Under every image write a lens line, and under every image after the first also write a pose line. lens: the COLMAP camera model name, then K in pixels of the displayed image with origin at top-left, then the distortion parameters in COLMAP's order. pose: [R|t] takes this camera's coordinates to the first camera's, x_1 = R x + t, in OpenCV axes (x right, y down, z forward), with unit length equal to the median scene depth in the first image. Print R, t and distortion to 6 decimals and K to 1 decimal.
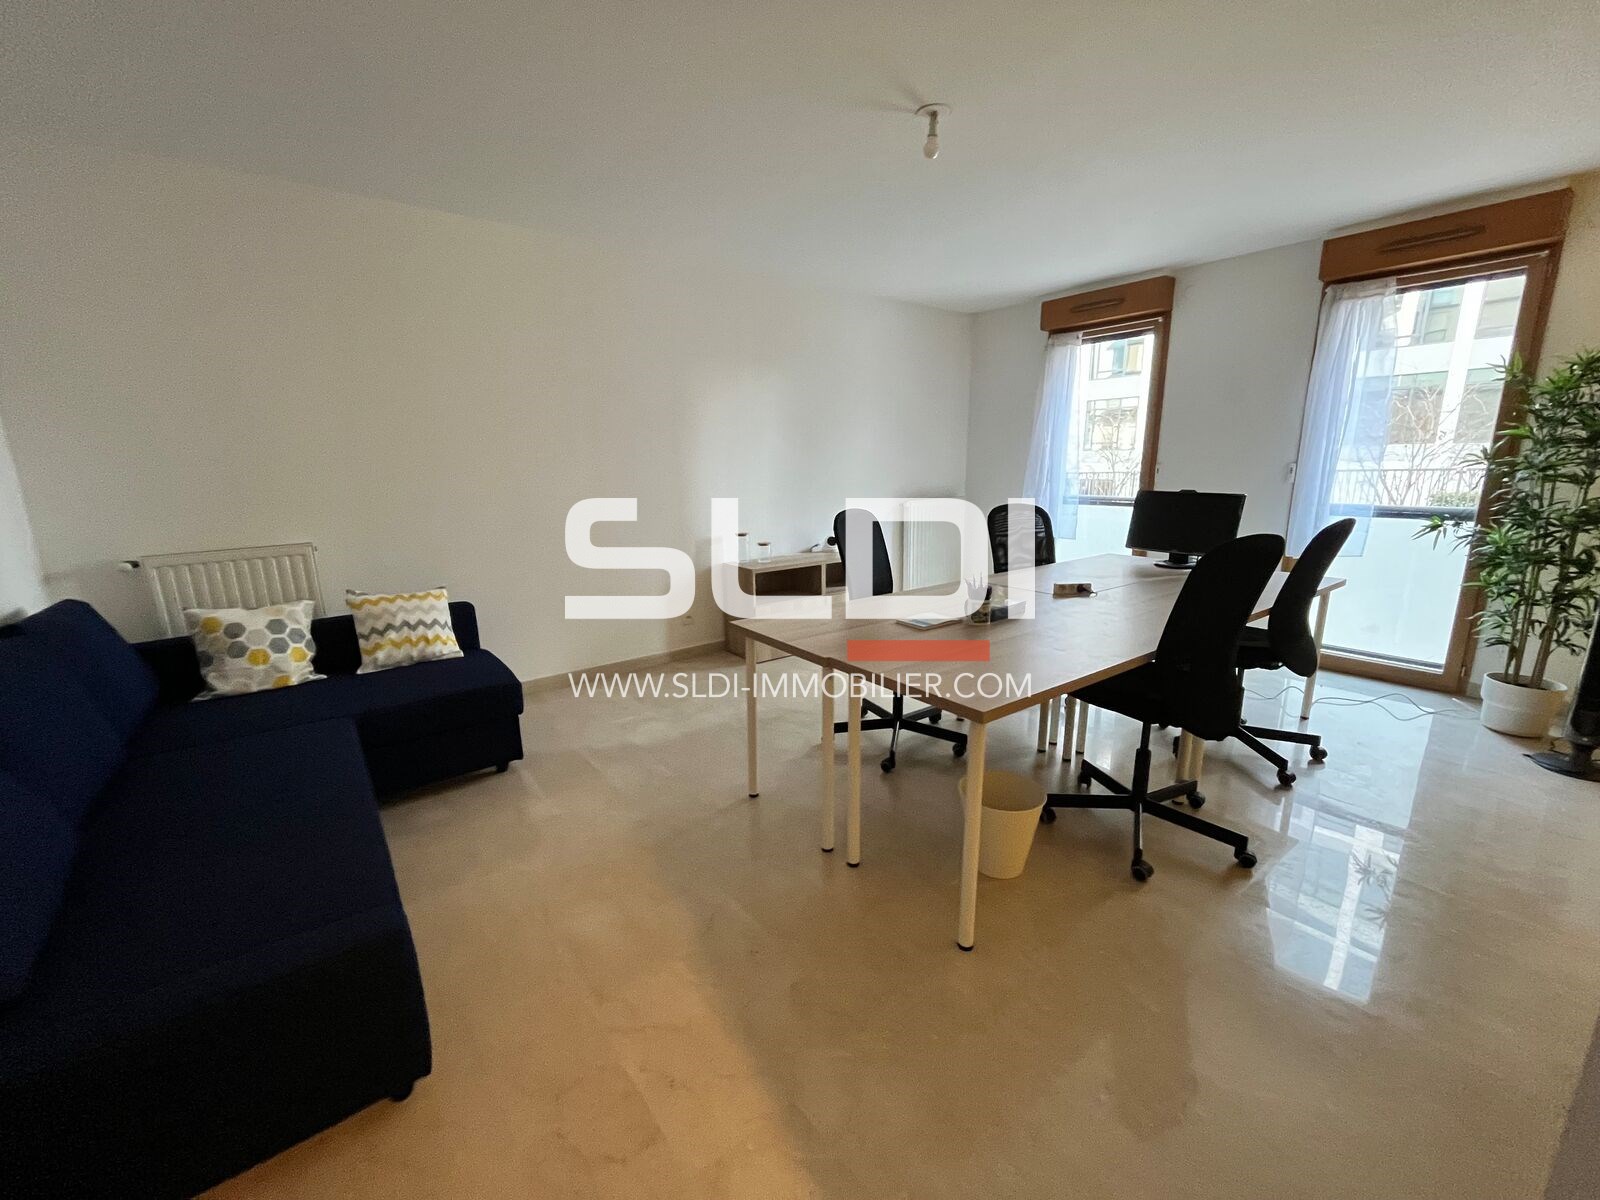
lens RADIAL K [[649.5, 0, 800.7], [0, 649.5, 606.2], [0, 0, 1]] dist [-0.001242, -0.000253]
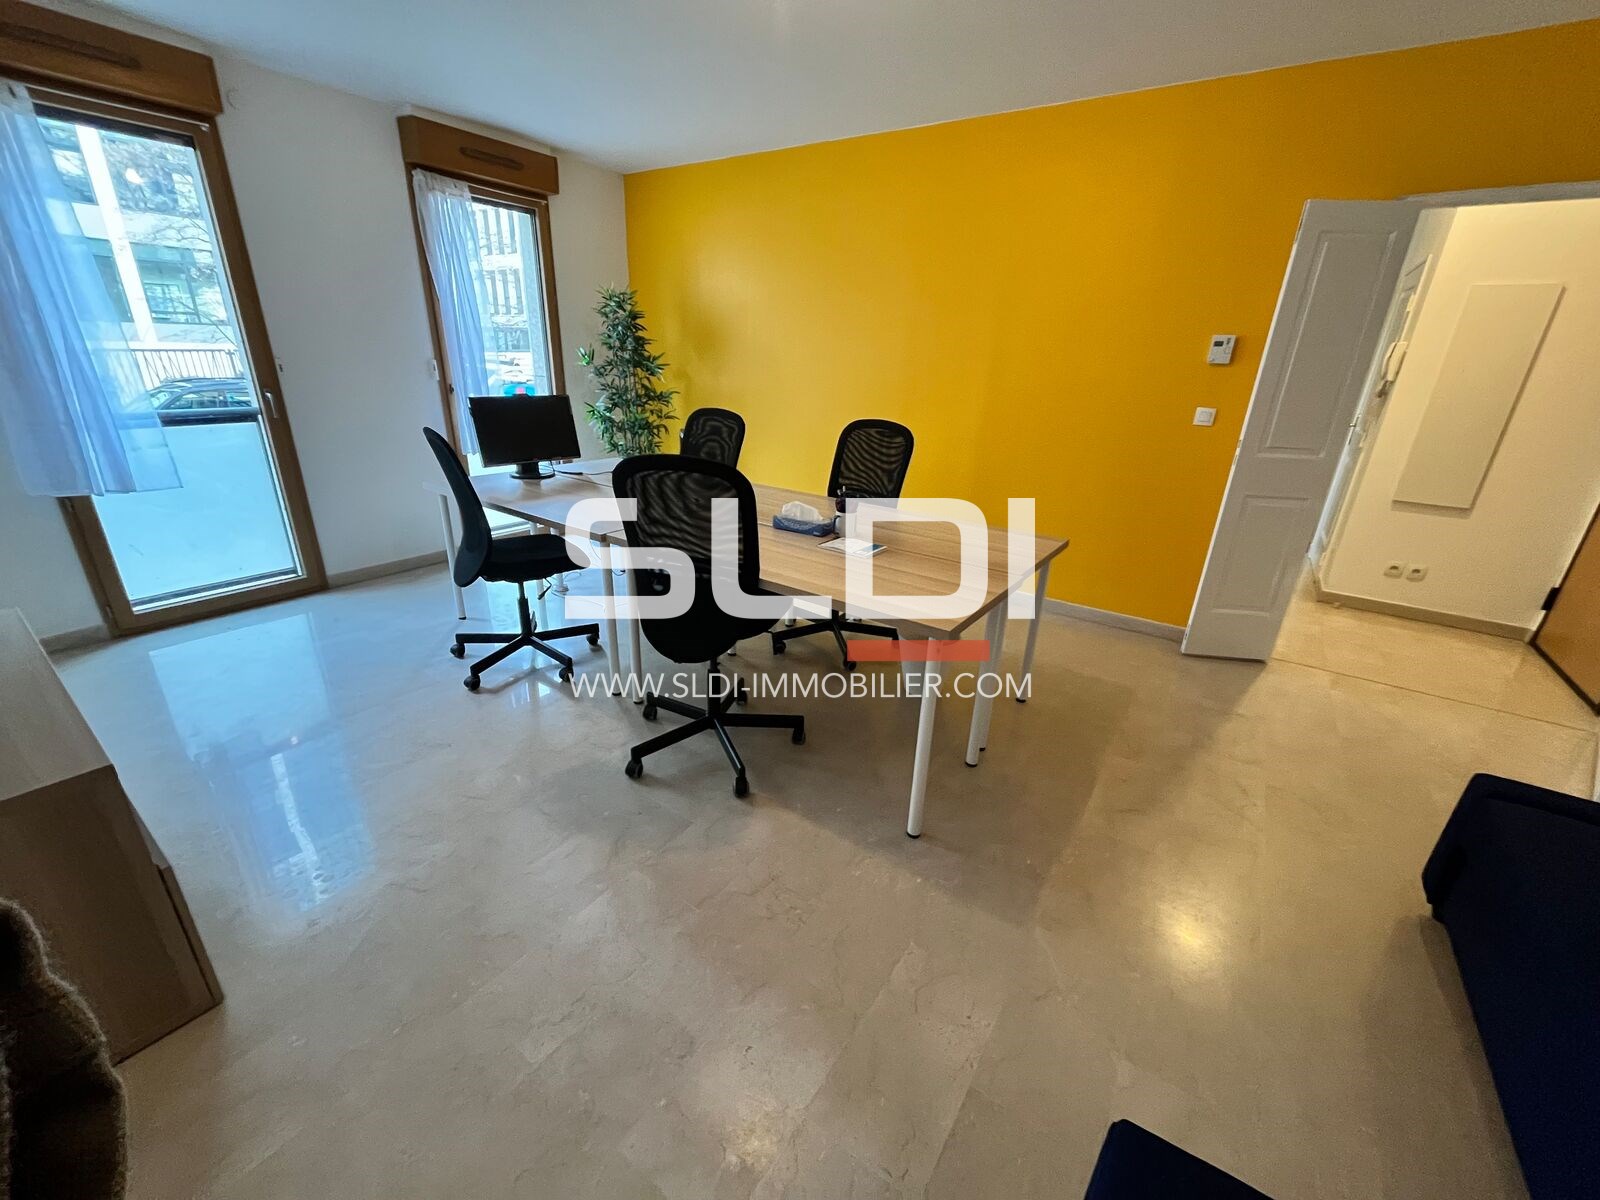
lens RADIAL K [[649.5, 0, 800.7], [0, 649.5, 606.2], [0, 0, 1]] dist [-0.001242, -0.000253]
pose [[-0.295460, -0.350601, 0.888697, -0.471581], [0.167598, 0.896779, 0.409510, -0.227720], [-0.940539, 0.269938, -0.206202, 0.907533]]
